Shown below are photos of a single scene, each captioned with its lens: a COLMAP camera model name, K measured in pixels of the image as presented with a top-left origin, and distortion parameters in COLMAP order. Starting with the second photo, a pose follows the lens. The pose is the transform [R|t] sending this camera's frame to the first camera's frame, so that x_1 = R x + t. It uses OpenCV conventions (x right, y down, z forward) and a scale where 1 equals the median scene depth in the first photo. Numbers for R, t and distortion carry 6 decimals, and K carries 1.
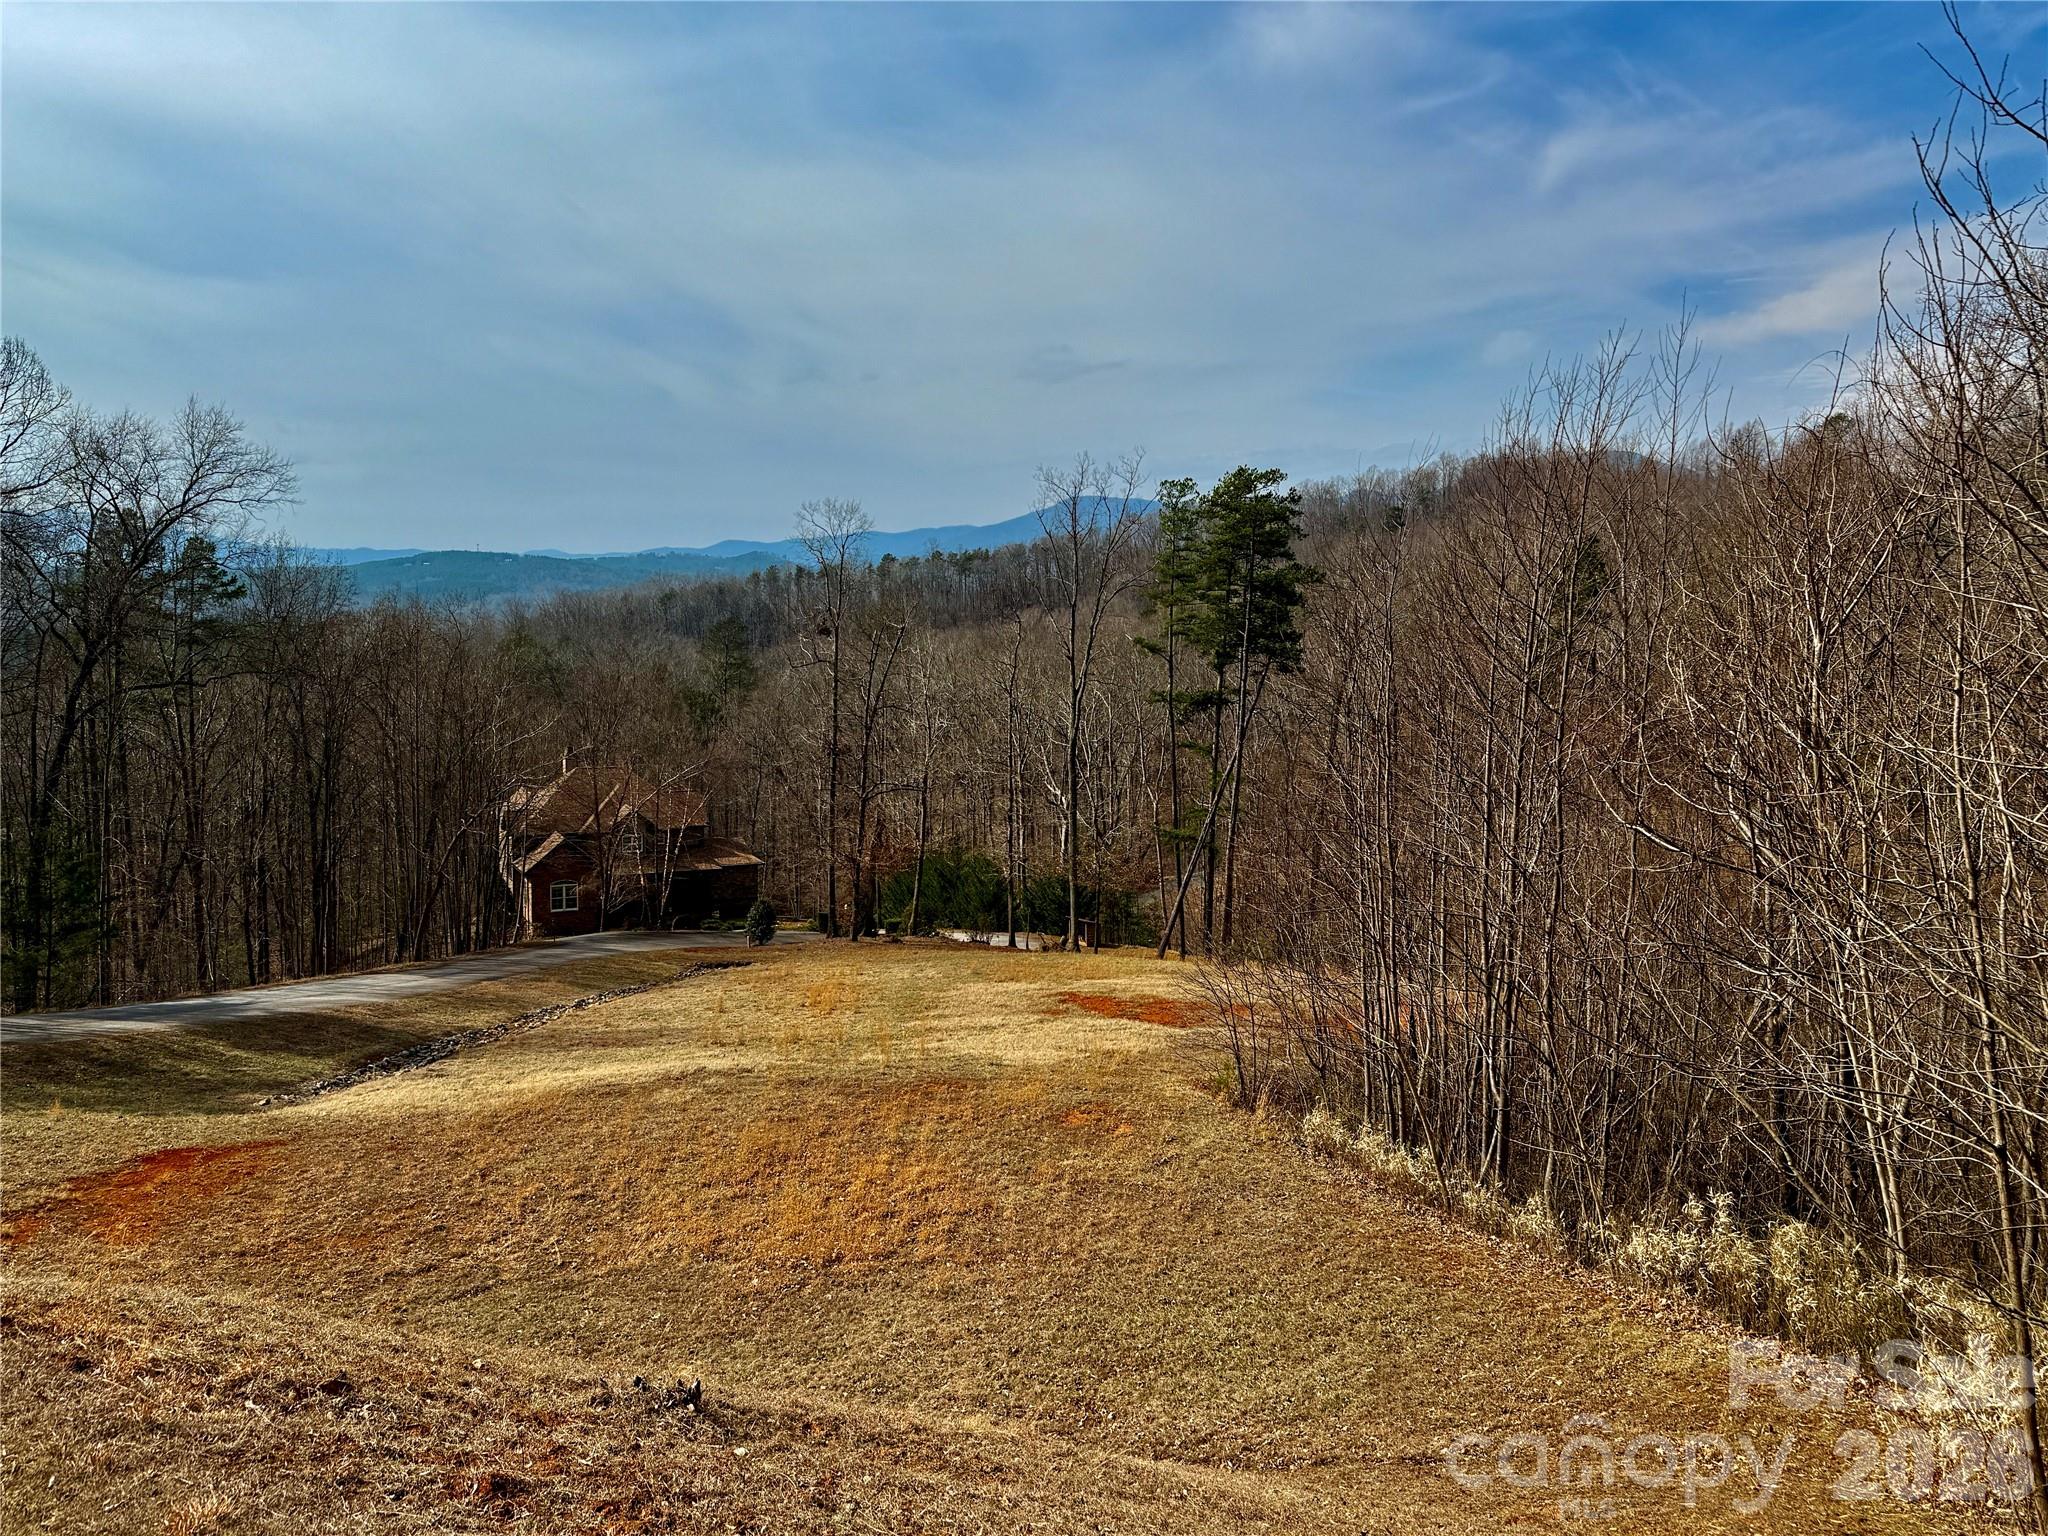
lens RADIAL K [[1606.7, 0, 1007.3], [0, 1606.7, 769.5], [0, 0, 1]] dist [0.049610, -0.001358]
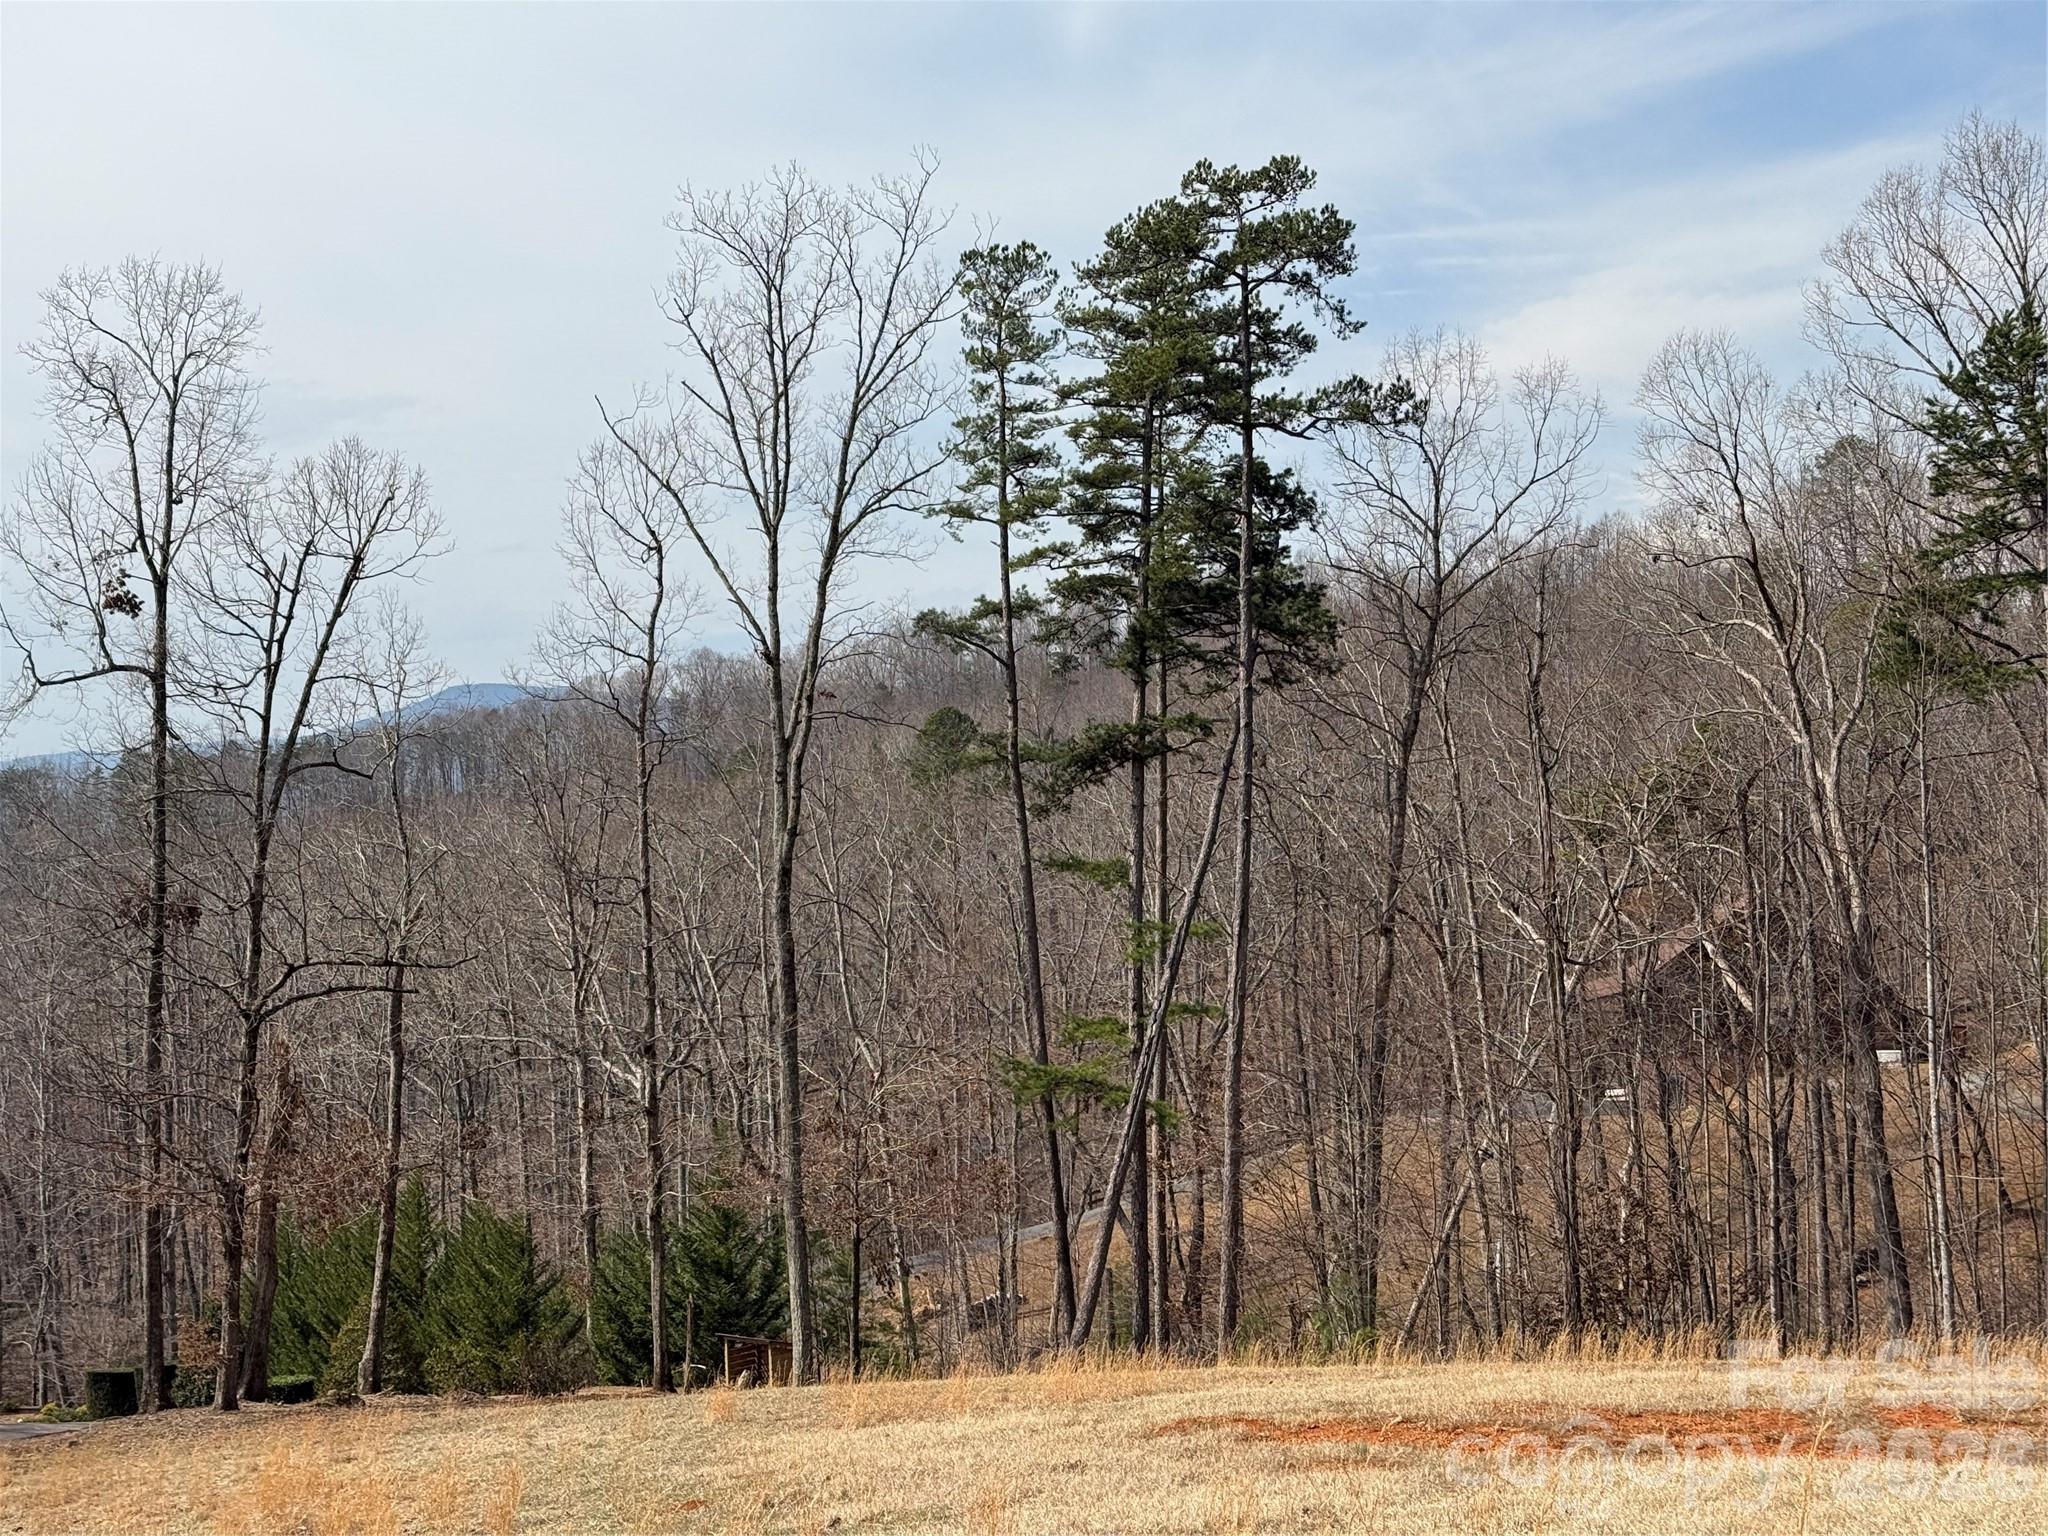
lens RADIAL K [[2849.4, 0, 1002.3], [0, 2849.4, 735.4], [0, 0, 1]] dist [0.200945, 0.000000]
pose [[0.975785, -0.017325, 0.218045, -0.061680], [0.047270, 0.990004, -0.132879, 0.048737], [-0.213563, 0.139969, 0.966850, 0.291334]]
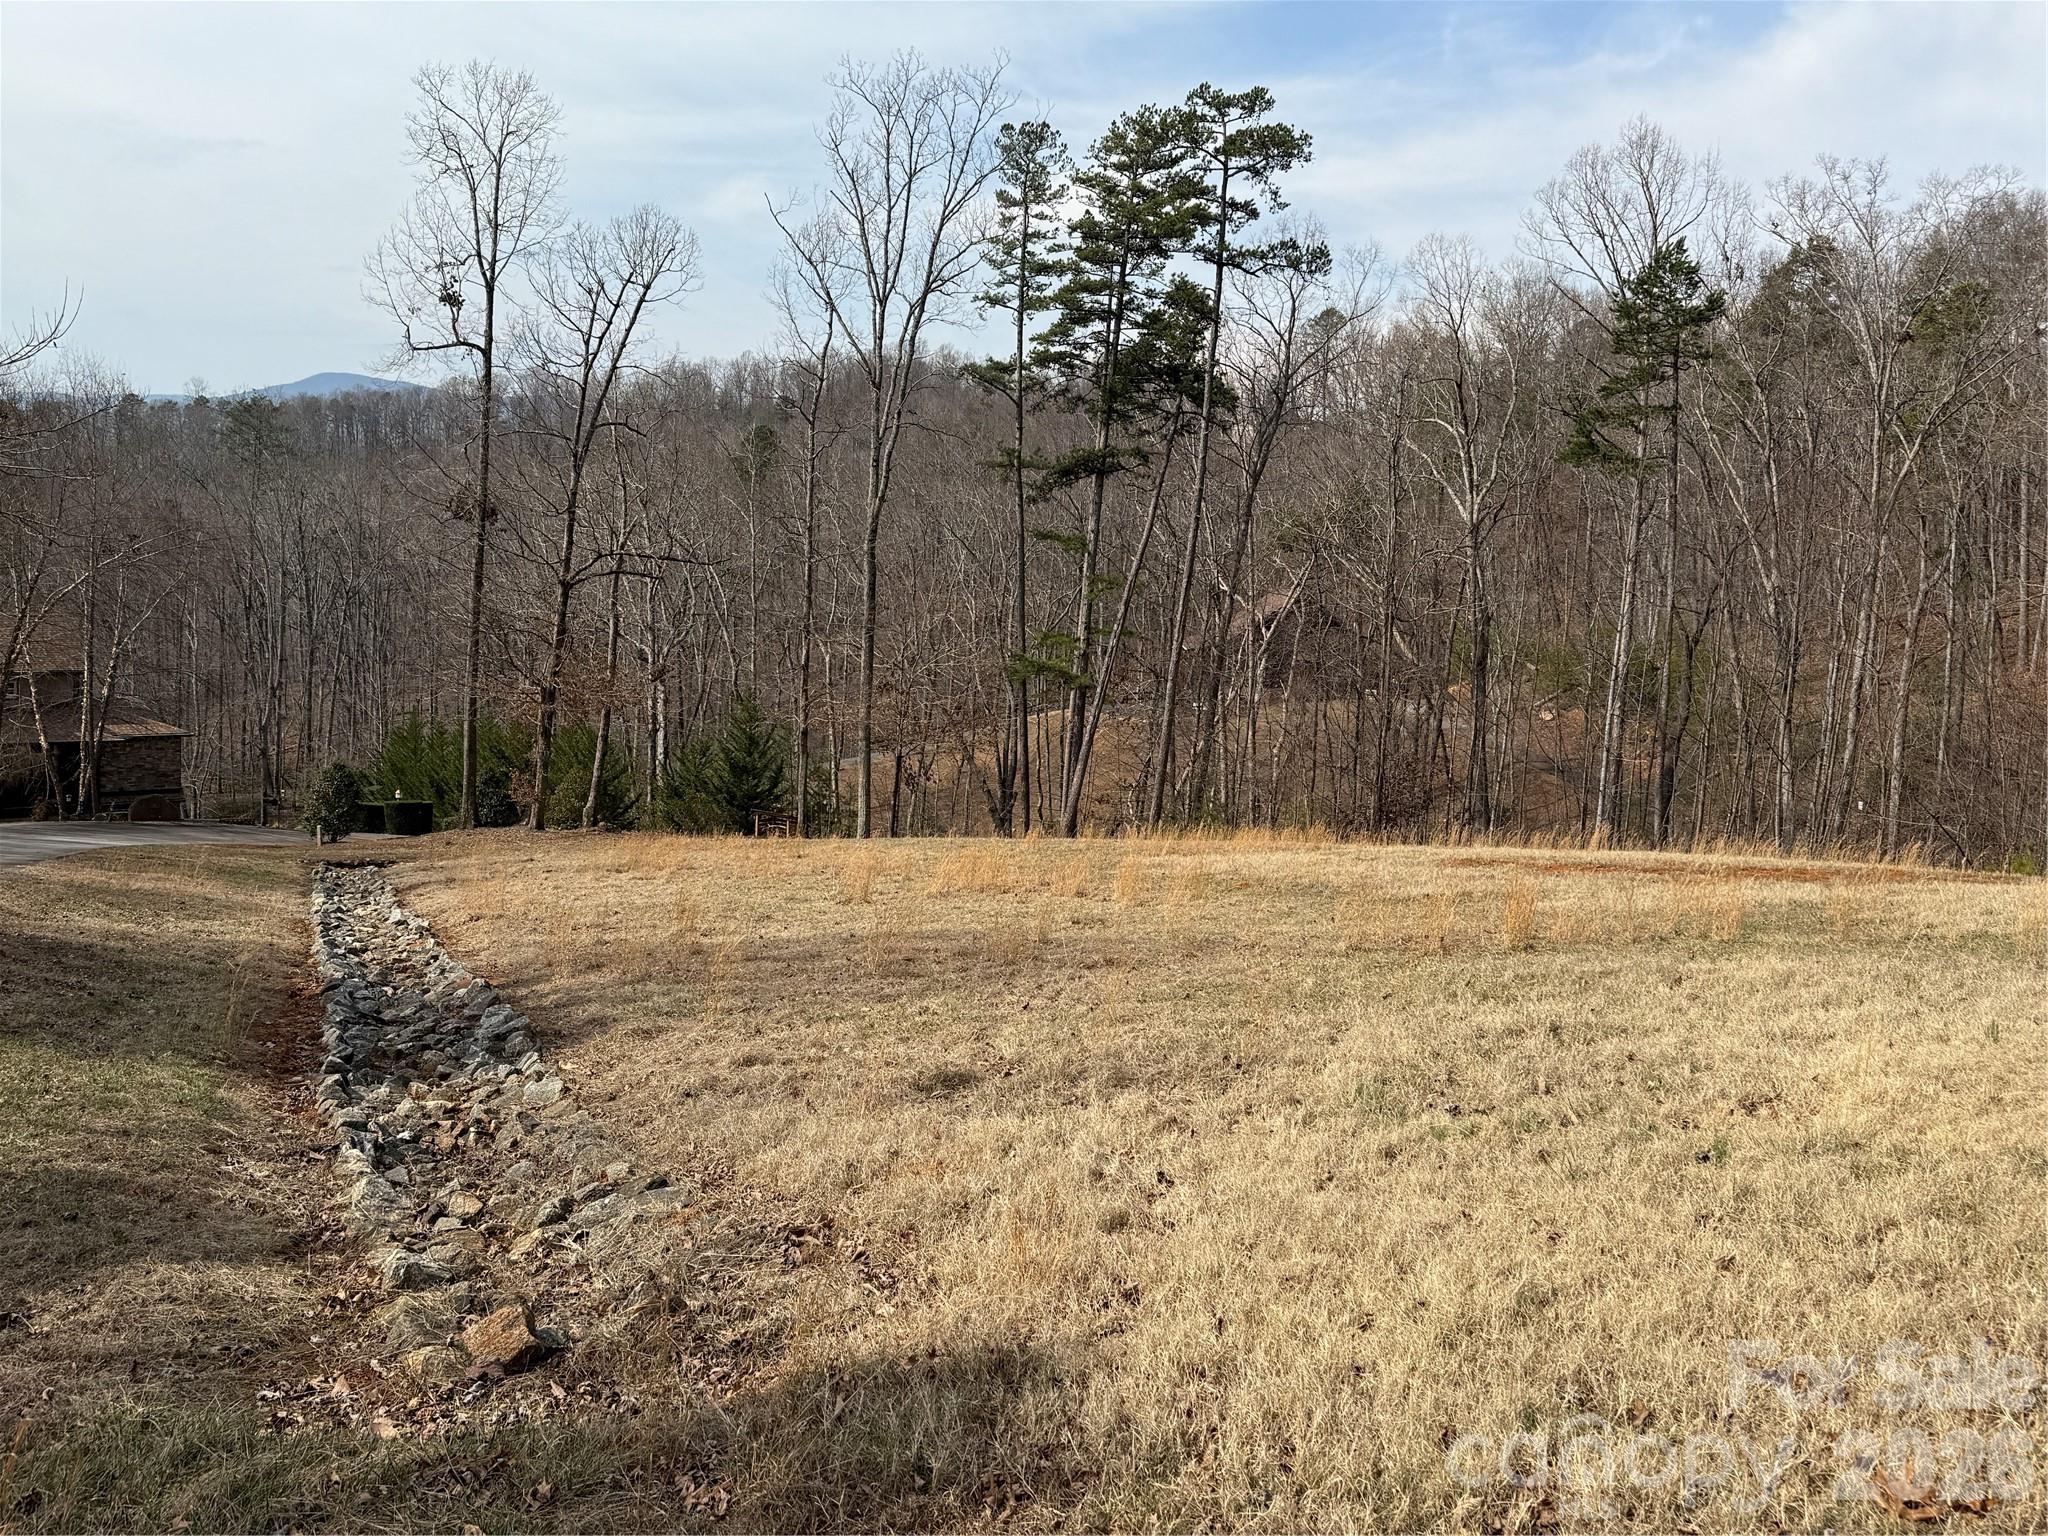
lens RADIAL K [[1816.5, 0, 1020.3], [0, 1816.5, 763.4], [0, 0, 1]] dist [0.128659, -0.166124]
pose [[0.927478, 0.011951, 0.373686, -0.174187], [-0.025625, 0.999171, 0.031648, 0.054983], [-0.372997, -0.038928, 0.927015, 0.308726]]
